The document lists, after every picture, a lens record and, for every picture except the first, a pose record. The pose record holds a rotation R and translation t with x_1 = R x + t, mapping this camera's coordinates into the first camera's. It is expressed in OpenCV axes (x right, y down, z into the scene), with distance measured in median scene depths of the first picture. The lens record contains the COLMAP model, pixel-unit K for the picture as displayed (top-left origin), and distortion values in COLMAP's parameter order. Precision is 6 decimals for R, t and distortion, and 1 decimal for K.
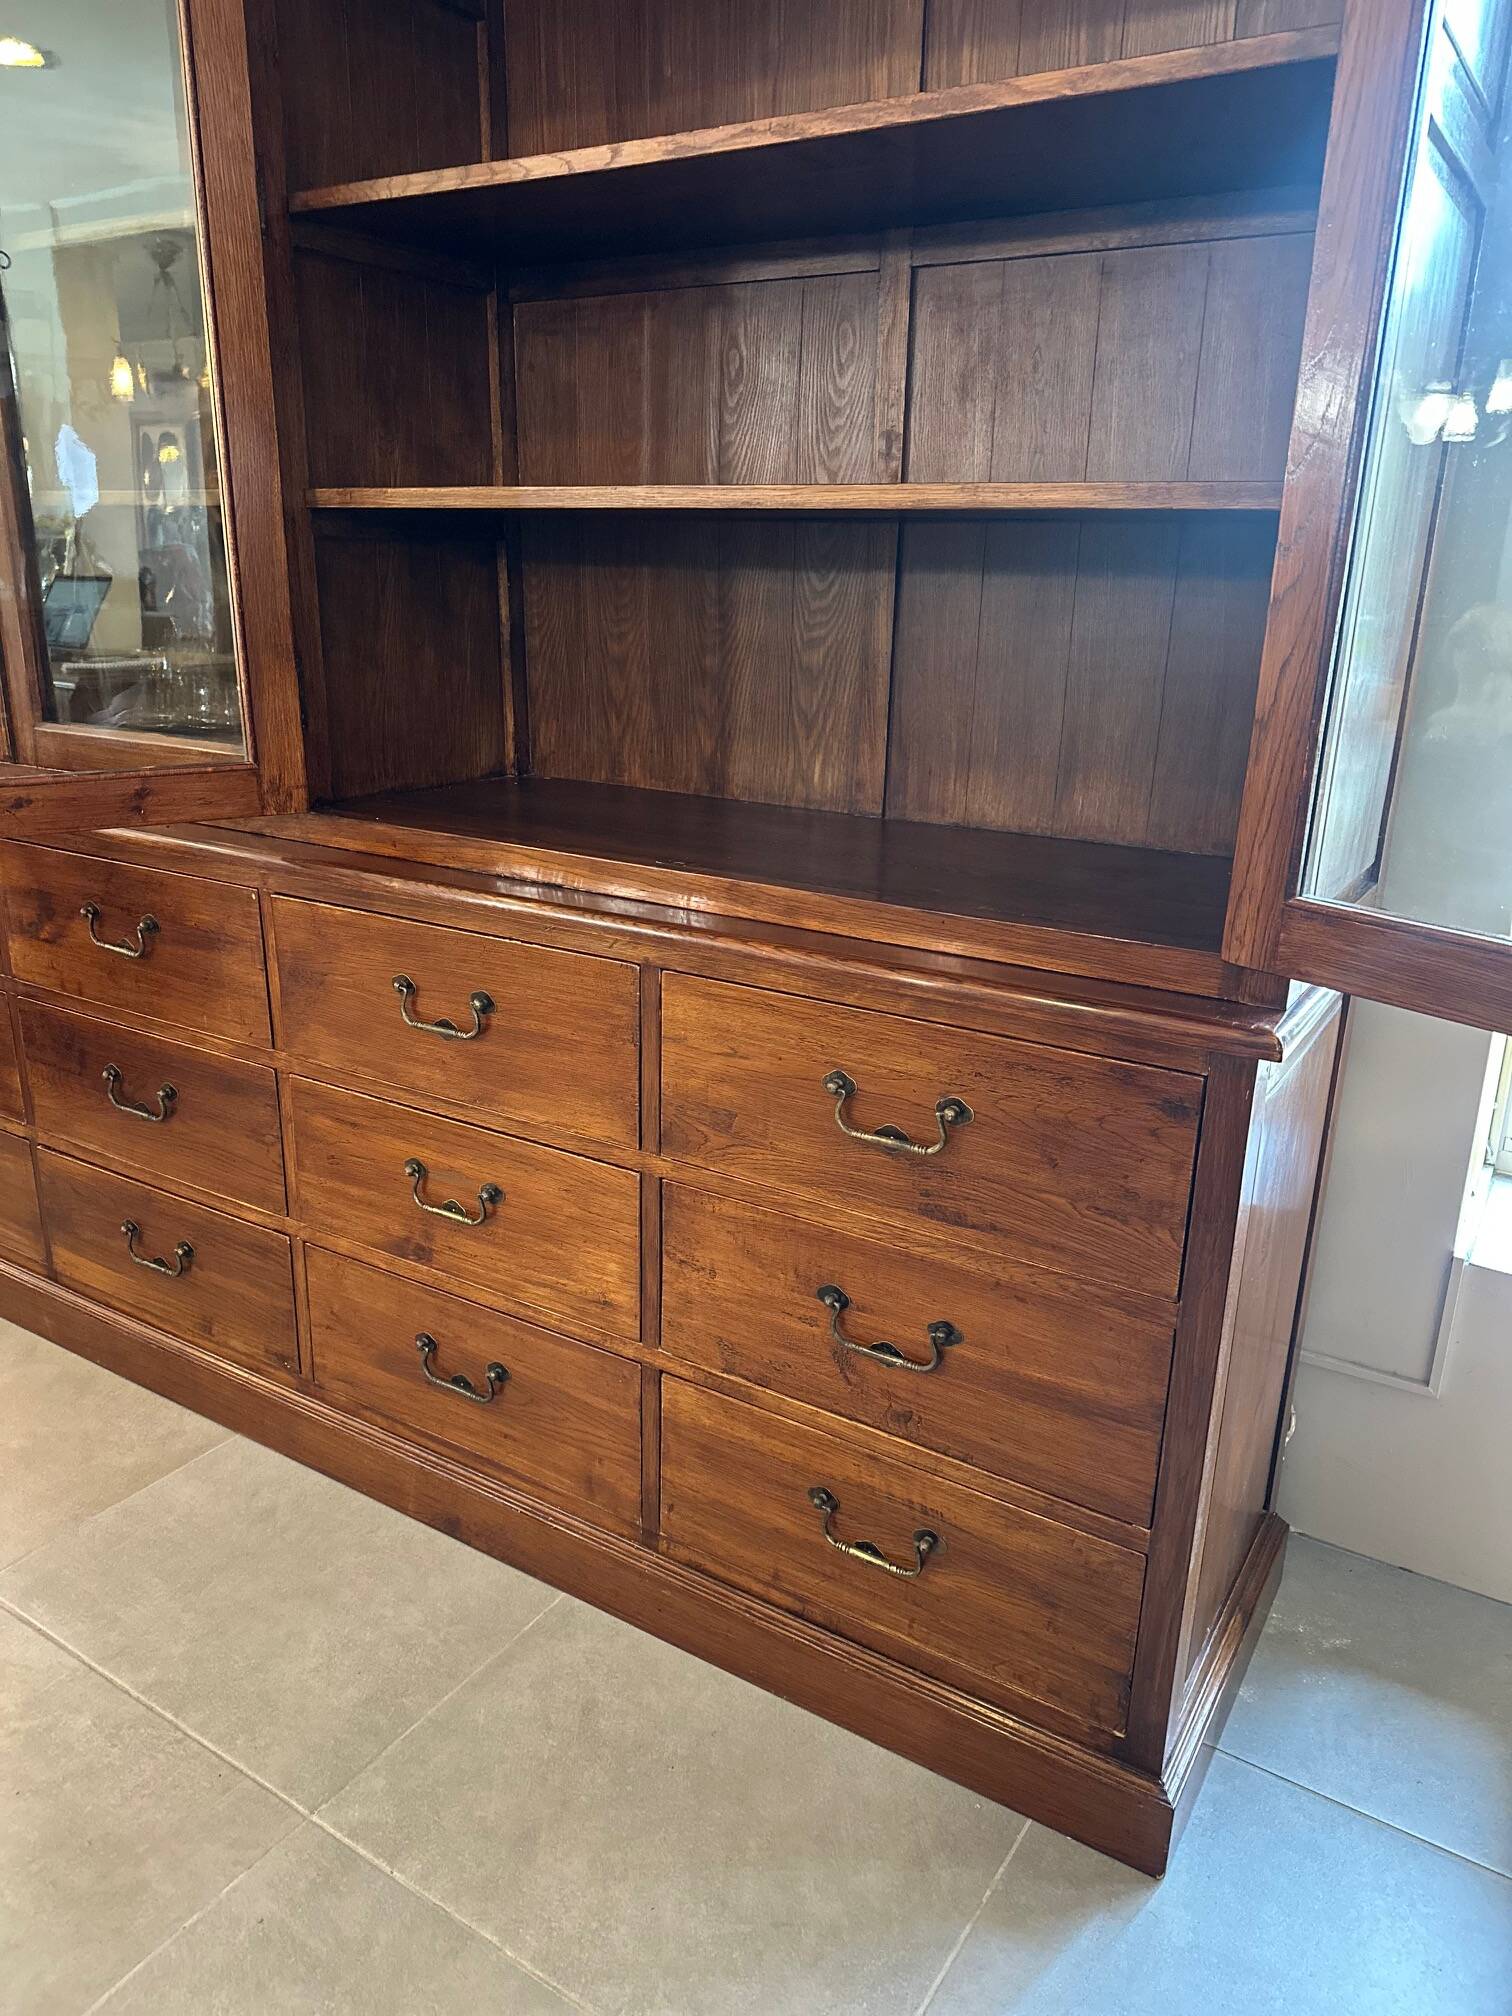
lens RADIAL K [[1425.9, 0, 748.4], [0, 1425.9, 1022.0], [0, 0, 1]] dist [0.071766, -0.091413]
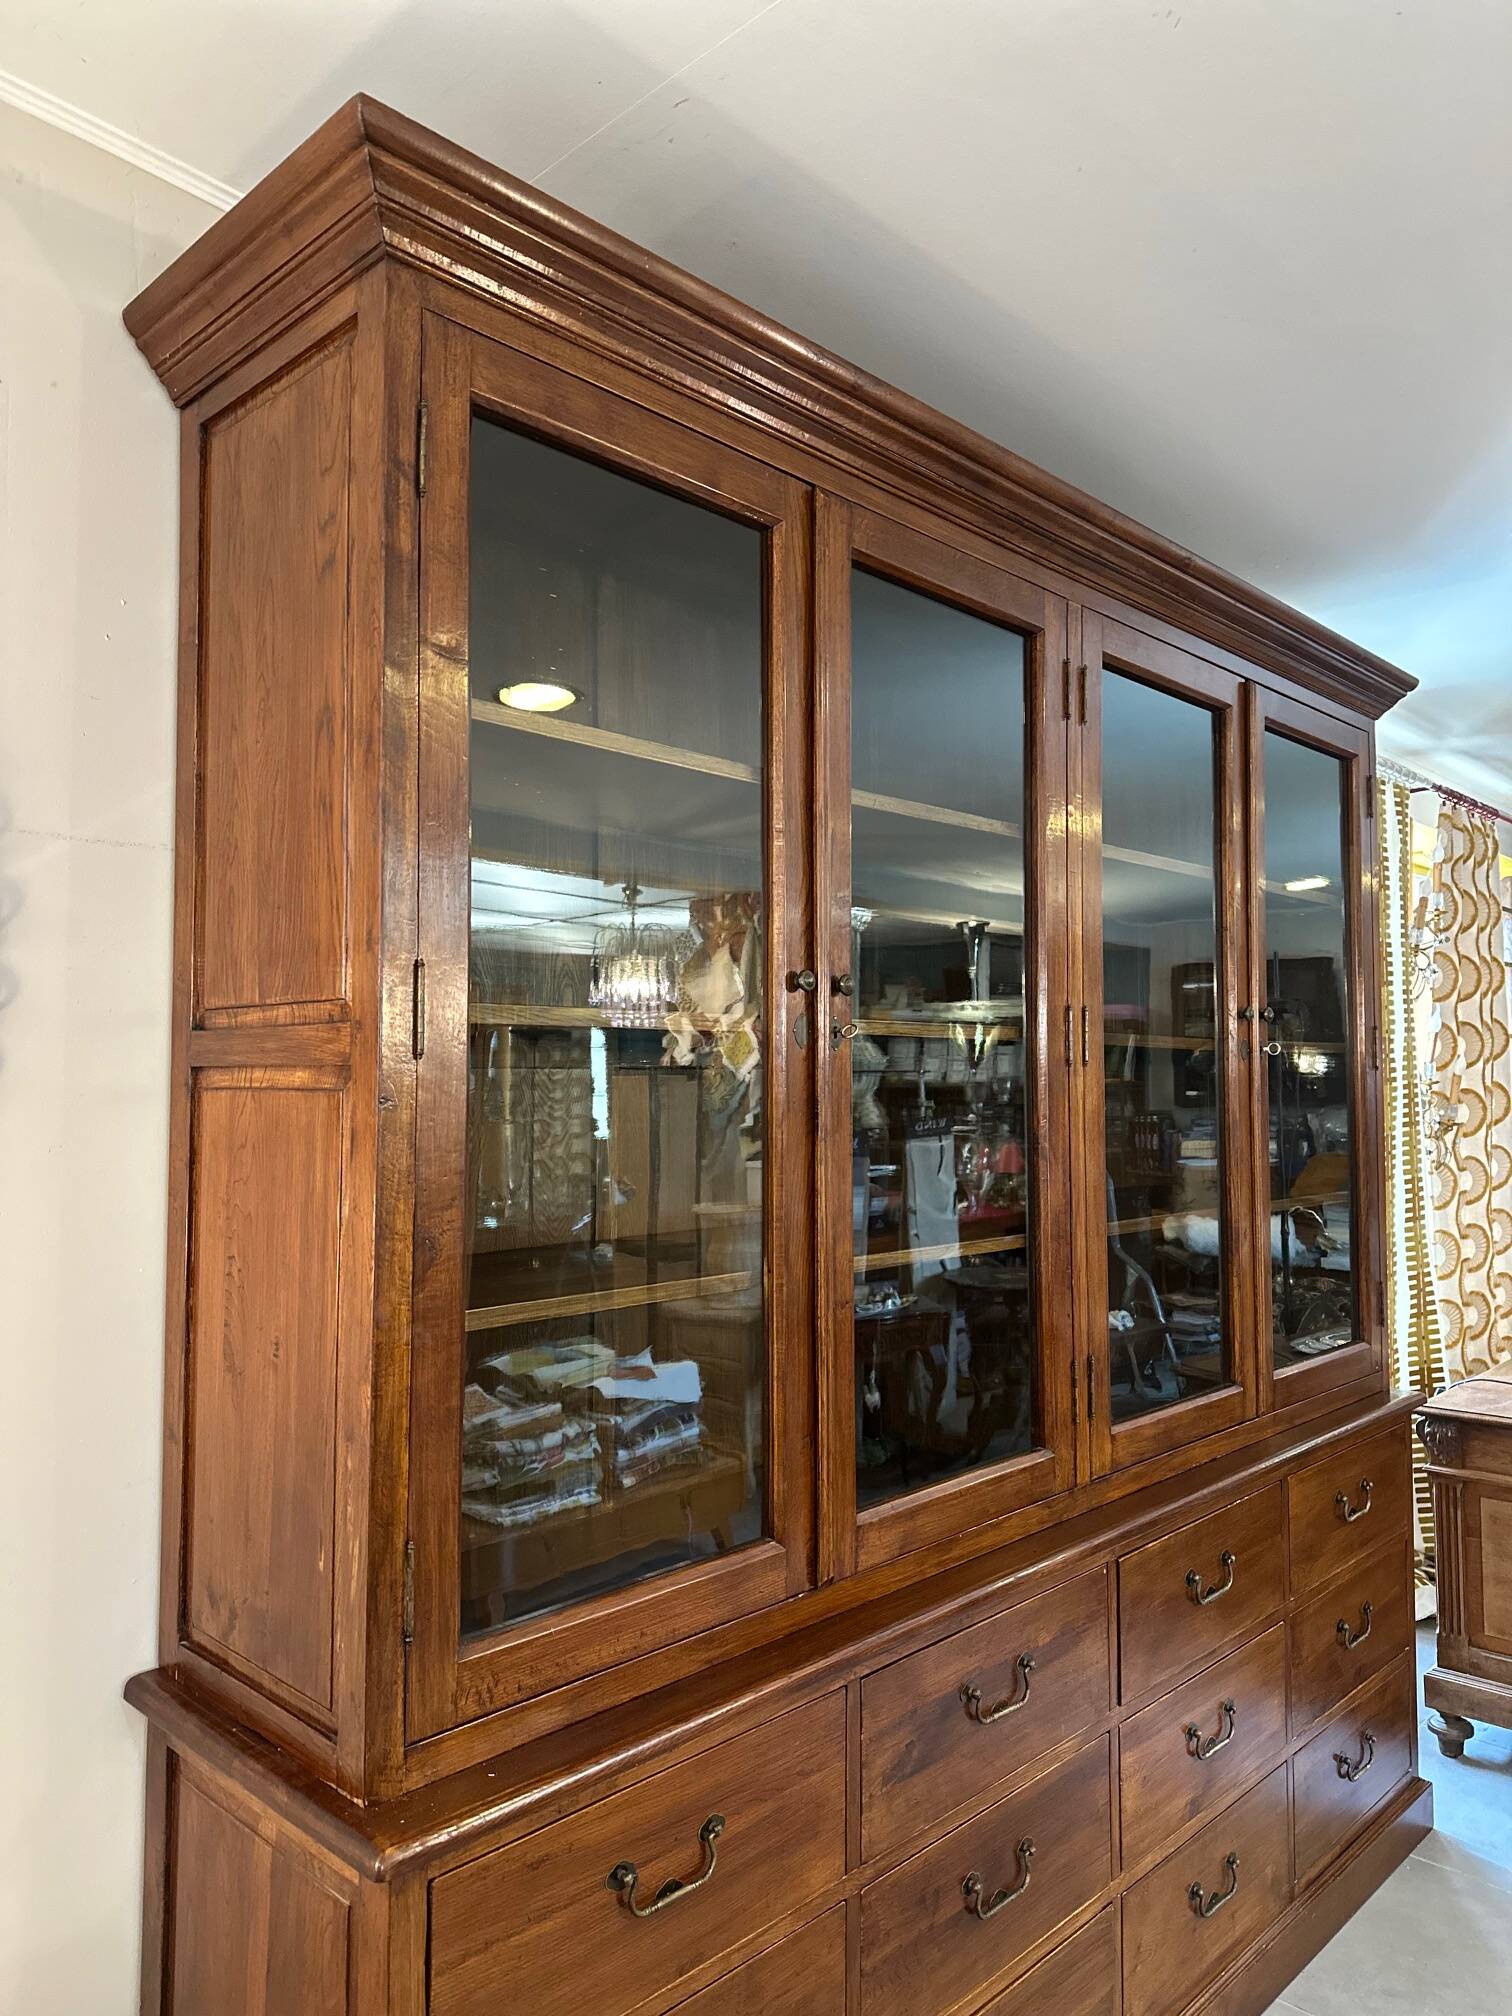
lens RADIAL K [[1425.9, 0, 771.7], [0, 1425.9, 1010.2], [0, 0, 1]] dist [0.071766, -0.091413]
pose [[0.191230, 0.030739, 0.981064, -1.773941], [0.309220, 0.946728, -0.089937, -0.564473], [-0.931565, 0.320563, 0.171538, 1.038564]]
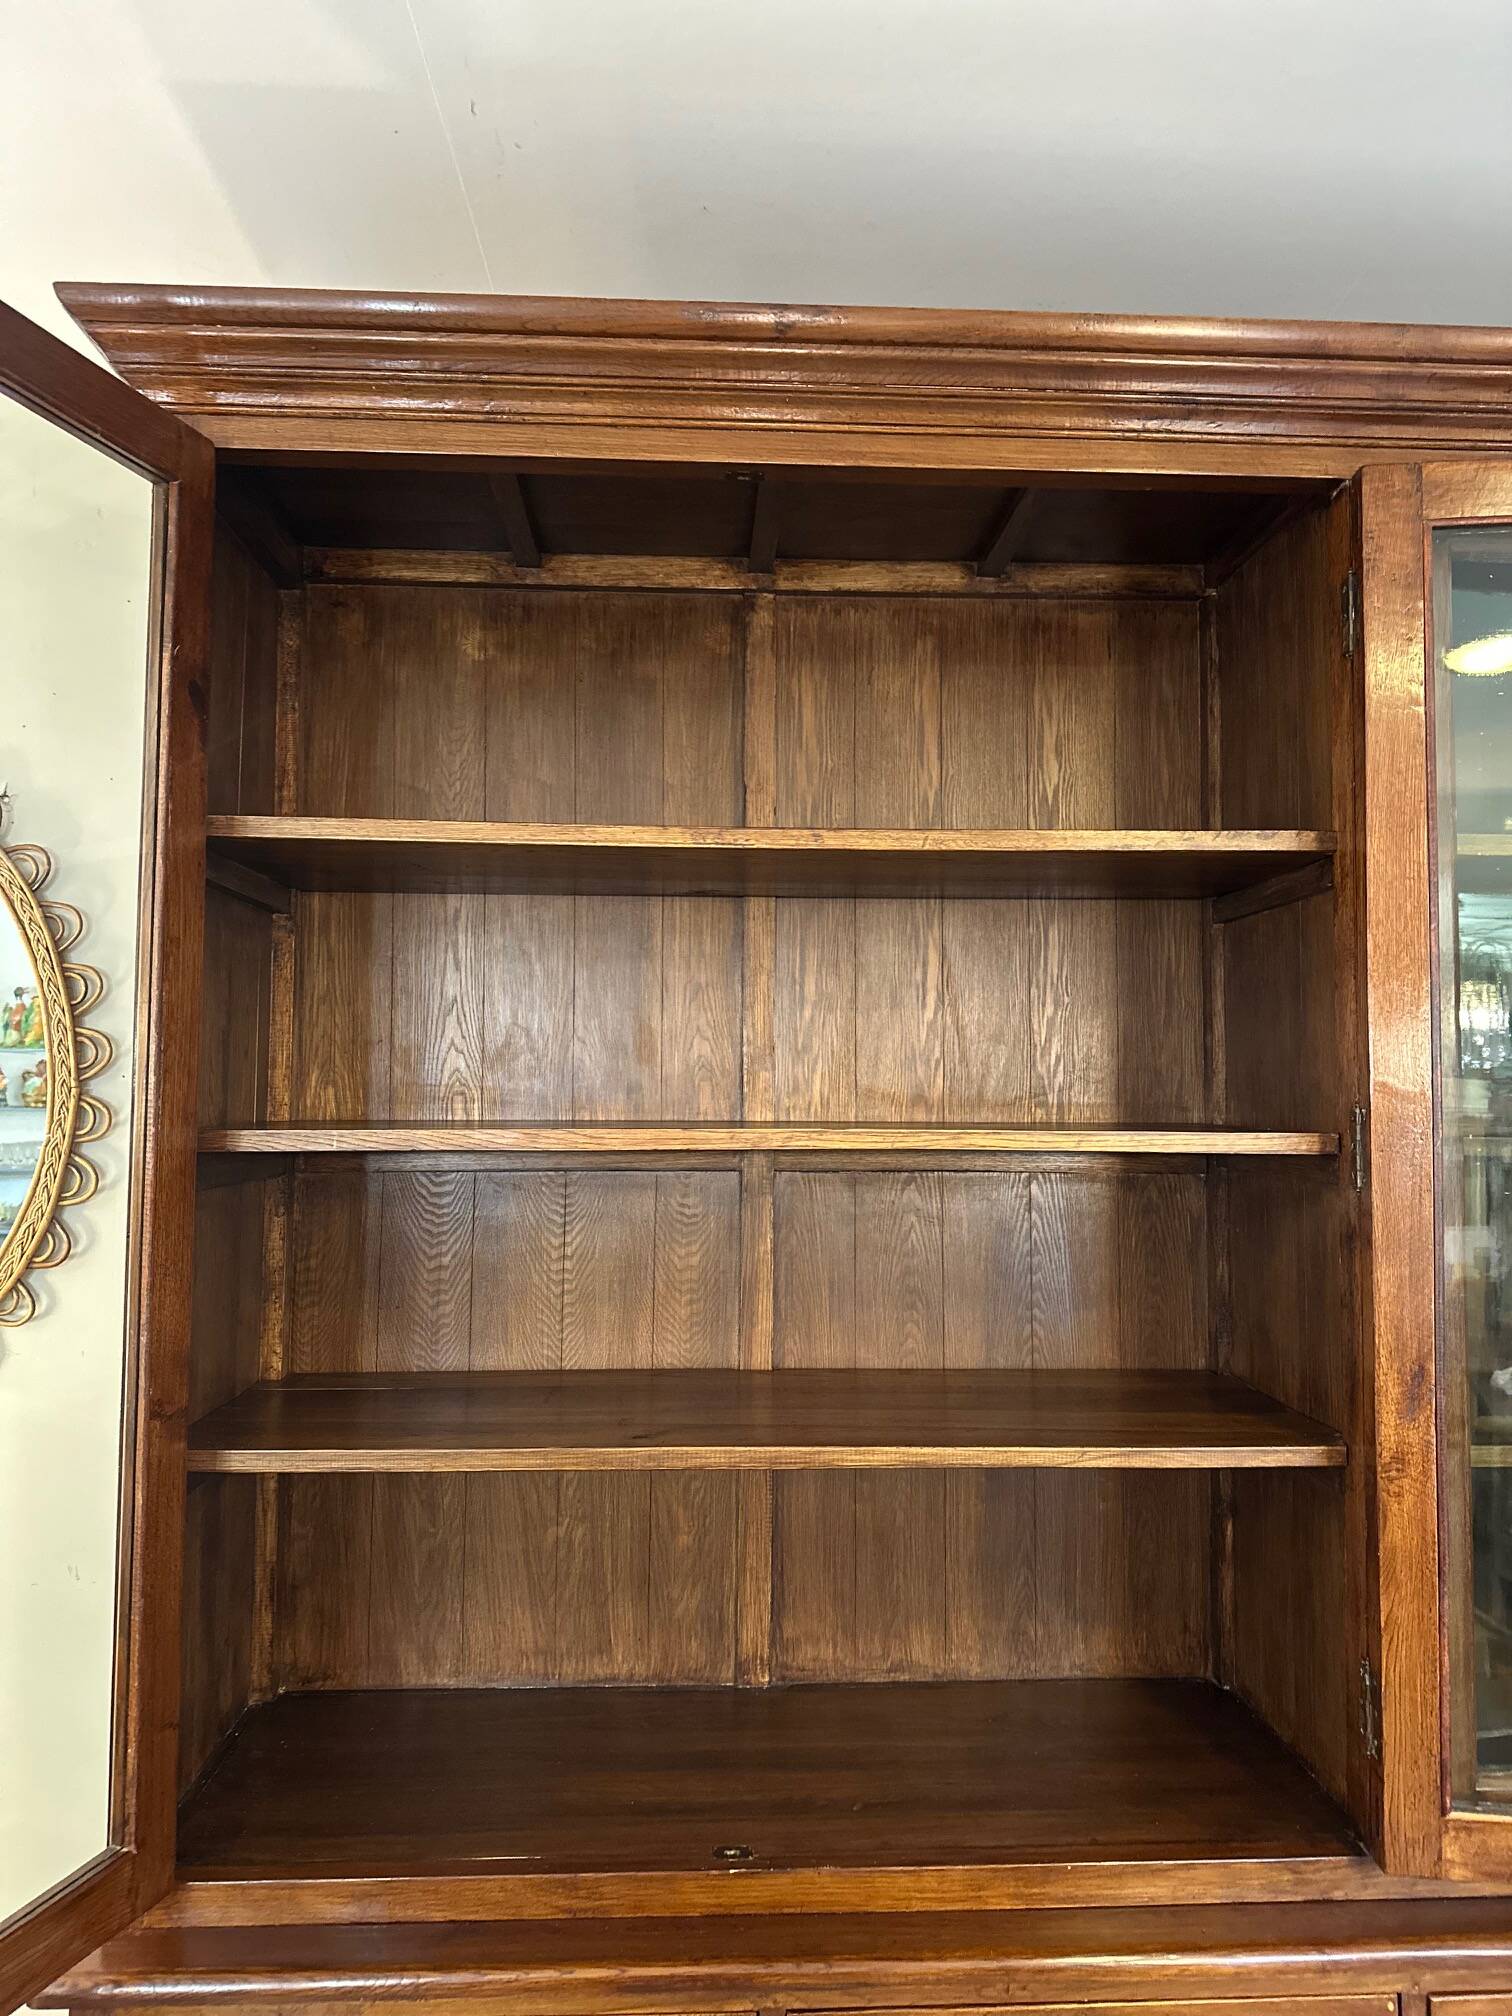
lens RADIAL K [[1425.9, 0, 747.0], [0, 1425.9, 1007.8], [0, 0, 1]] dist [0.071766, -0.091413]
pose [[0.816549, 0.024848, 0.576741, -1.195278], [0.185453, 0.934824, -0.302839, -0.457300], [-0.546677, 0.354241, 0.758721, 0.511064]]
